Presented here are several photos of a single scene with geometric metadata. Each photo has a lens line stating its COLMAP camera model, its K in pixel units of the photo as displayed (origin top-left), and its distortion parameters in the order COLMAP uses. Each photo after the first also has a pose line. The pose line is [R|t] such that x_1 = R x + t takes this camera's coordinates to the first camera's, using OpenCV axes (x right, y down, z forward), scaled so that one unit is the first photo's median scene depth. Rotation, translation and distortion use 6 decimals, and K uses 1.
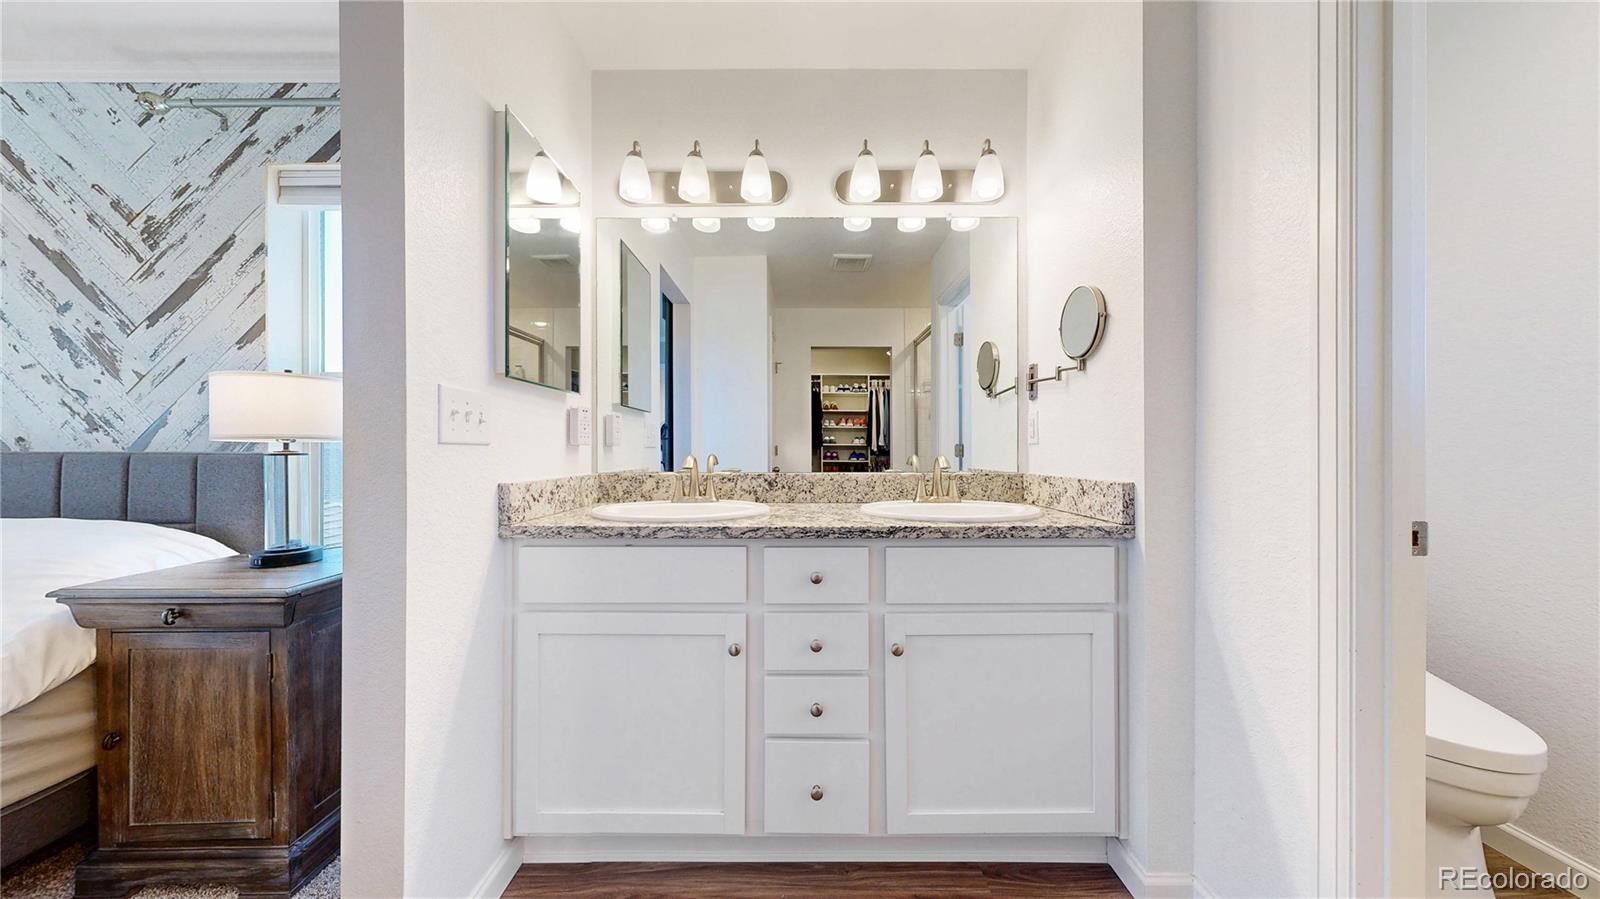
lens RADIAL K [[508.1, 0, 800.0], [0, 508.1, 449.5], [0, 0, 1]] dist [-0.000188, -0.000144]
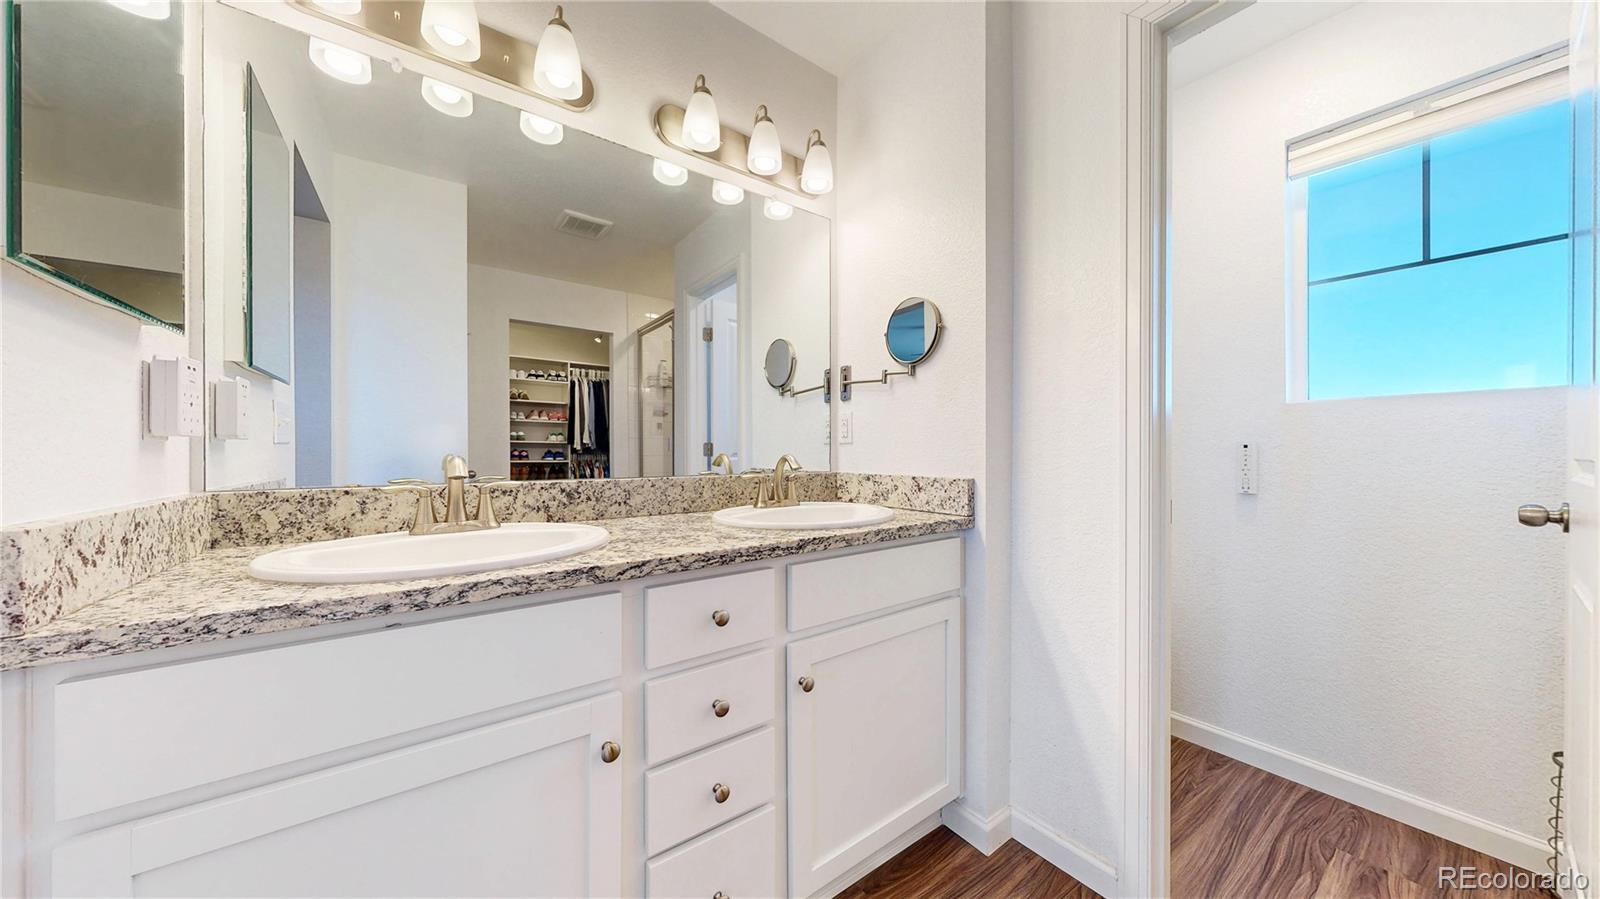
lens RADIAL K [[508.1, 0, 800.0], [0, 508.1, 449.5], [0, 0, 1]] dist [-0.000188, -0.000144]
pose [[0.800305, 0.002743, 0.599587, -0.250146], [-0.004185, 0.999991, 0.001010, 0.000662], [-0.599579, -0.003318, 0.800309, 0.248943]]
